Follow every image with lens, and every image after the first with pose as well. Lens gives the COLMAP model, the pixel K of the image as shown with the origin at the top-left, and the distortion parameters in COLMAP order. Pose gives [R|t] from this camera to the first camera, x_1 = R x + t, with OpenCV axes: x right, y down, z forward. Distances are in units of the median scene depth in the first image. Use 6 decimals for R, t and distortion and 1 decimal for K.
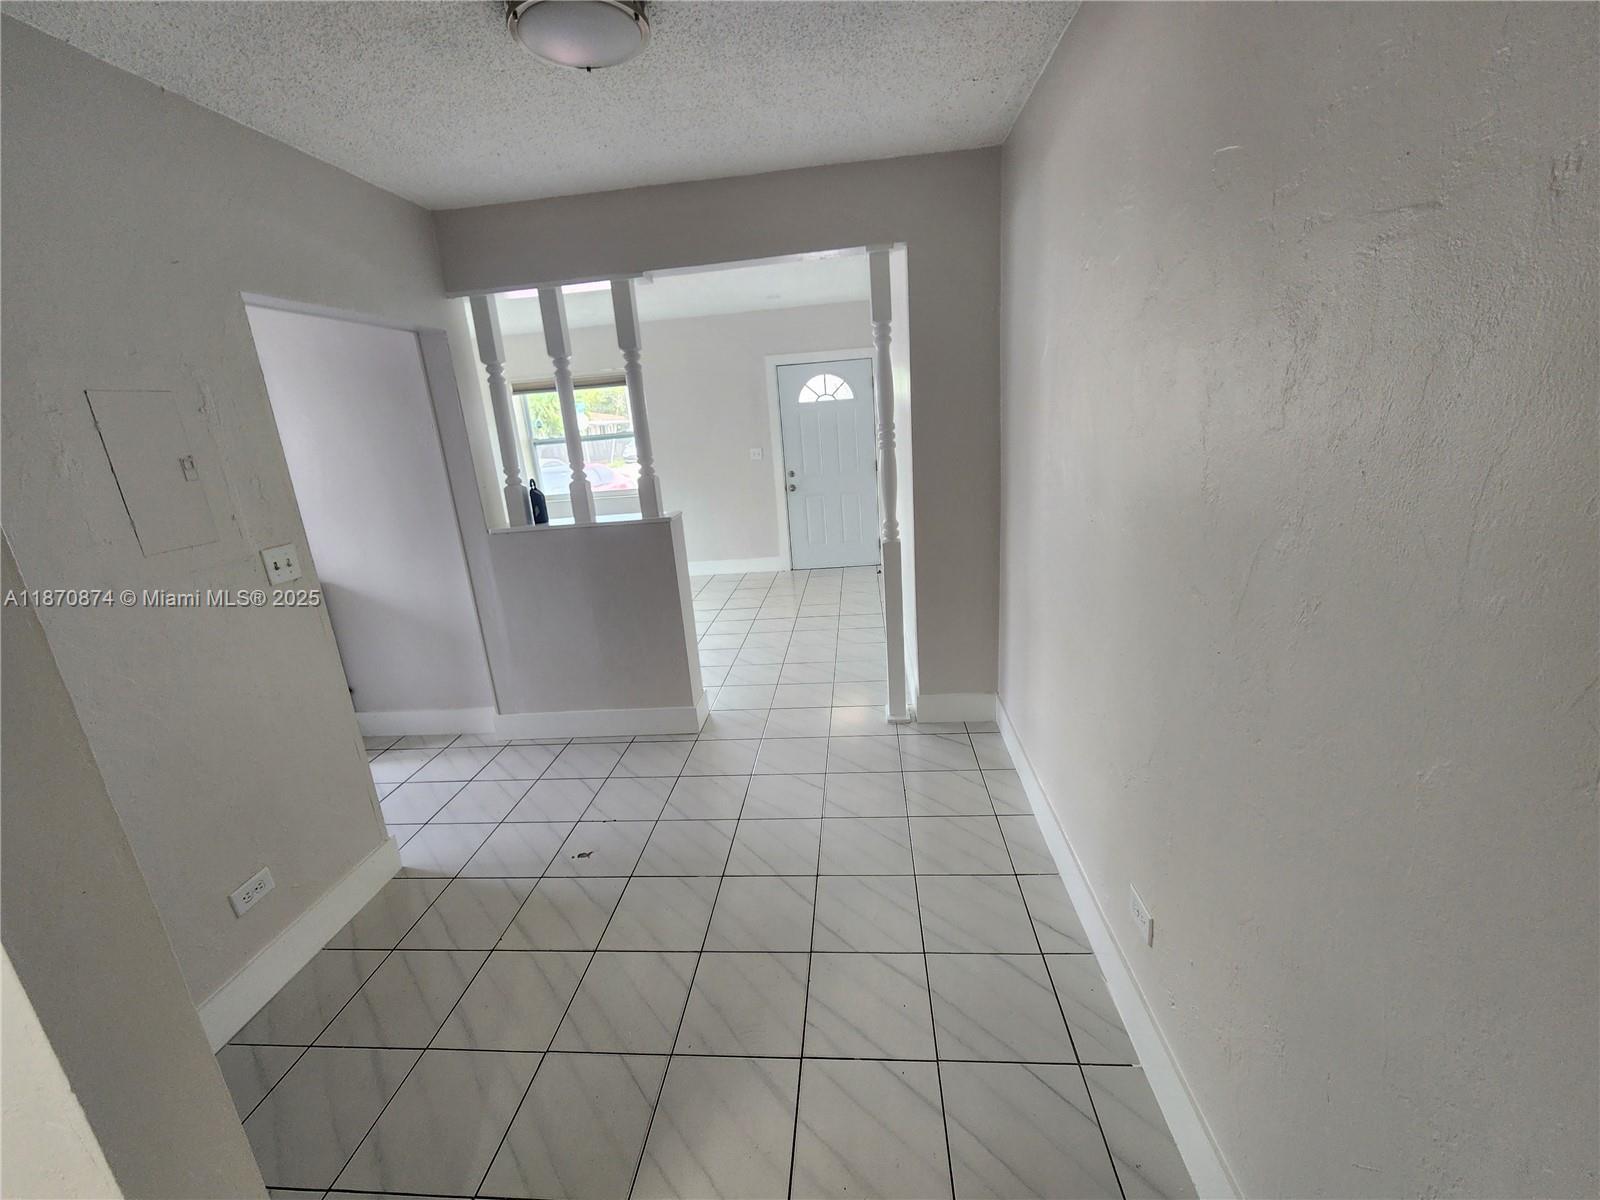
lens RADIAL K [[661.8, 0, 803.5], [0, 661.8, 596.8], [0, 0, 1]] dist [0.000054, -0.000131]
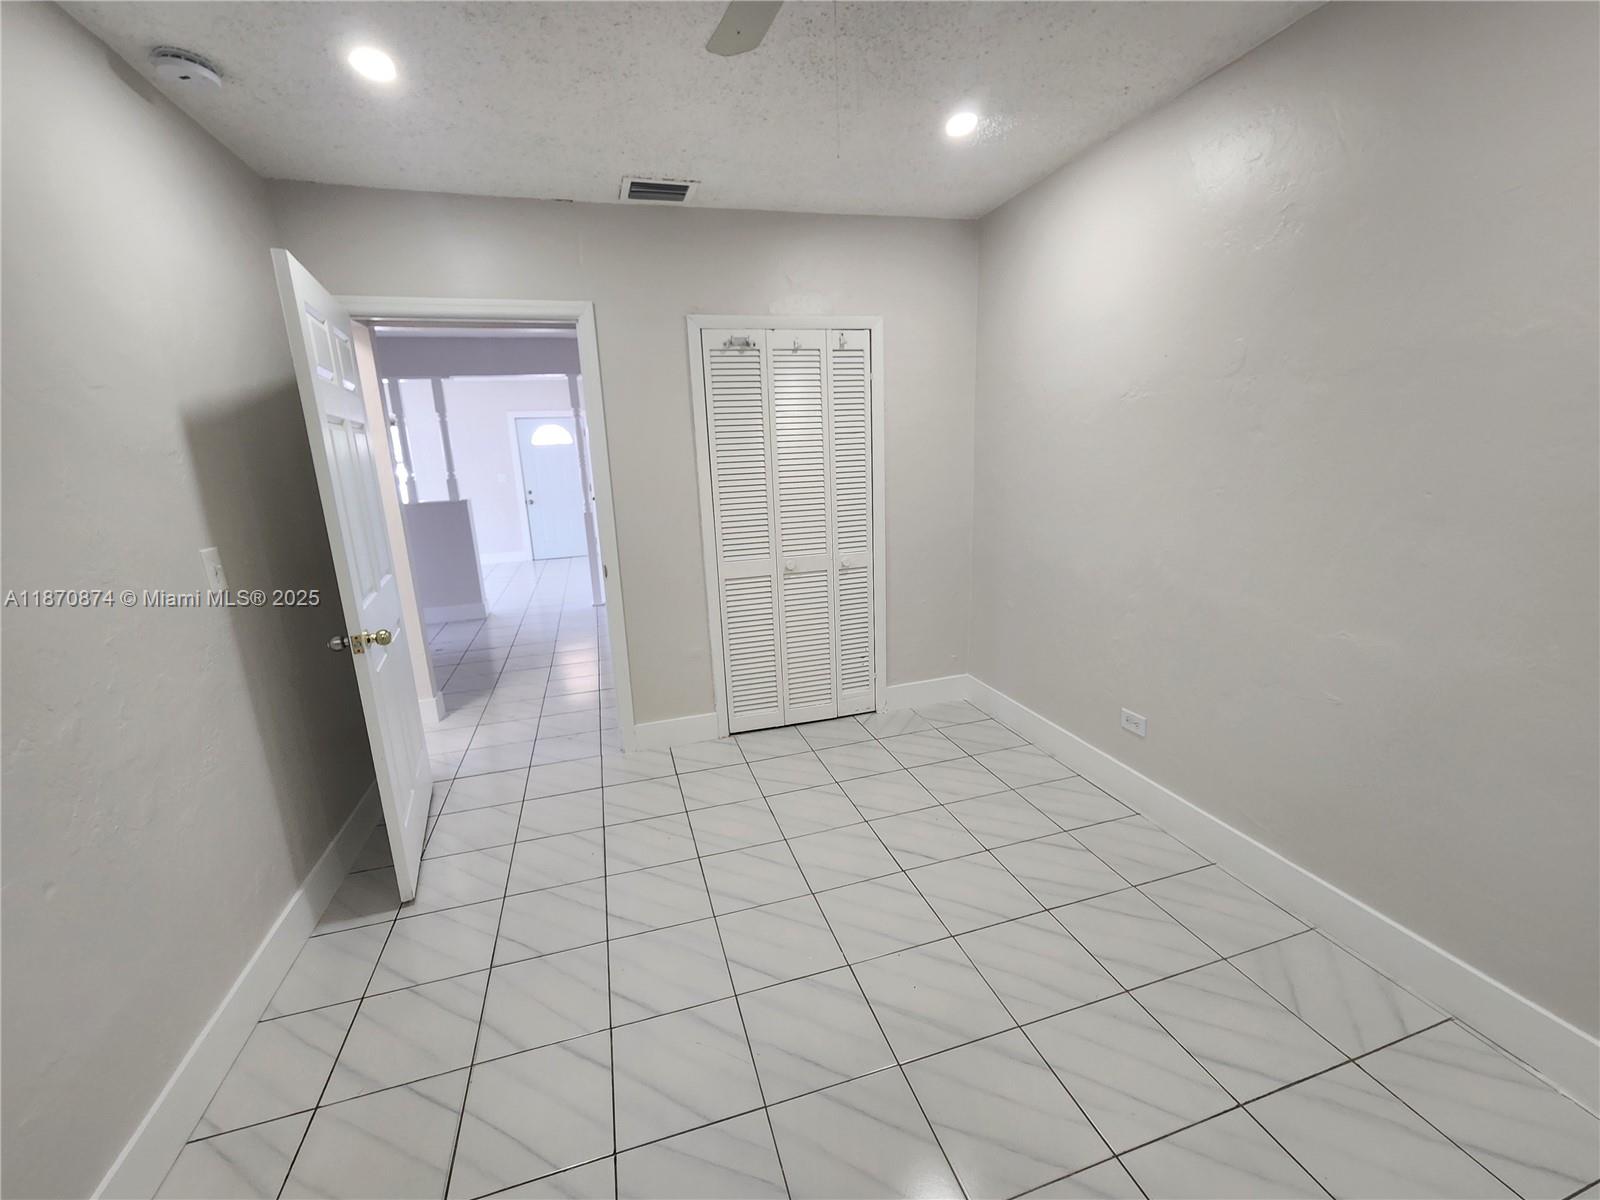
lens RADIAL K [[661.8, 0, 803.5], [0, 661.8, 596.8], [0, 0, 1]] dist [0.000054, -0.000131]
pose [[0.928623, -0.043137, 0.368508, -0.010478], [0.068237, 0.996133, -0.055346, 0.309815], [-0.364695, 0.076542, 0.927976, -1.031822]]
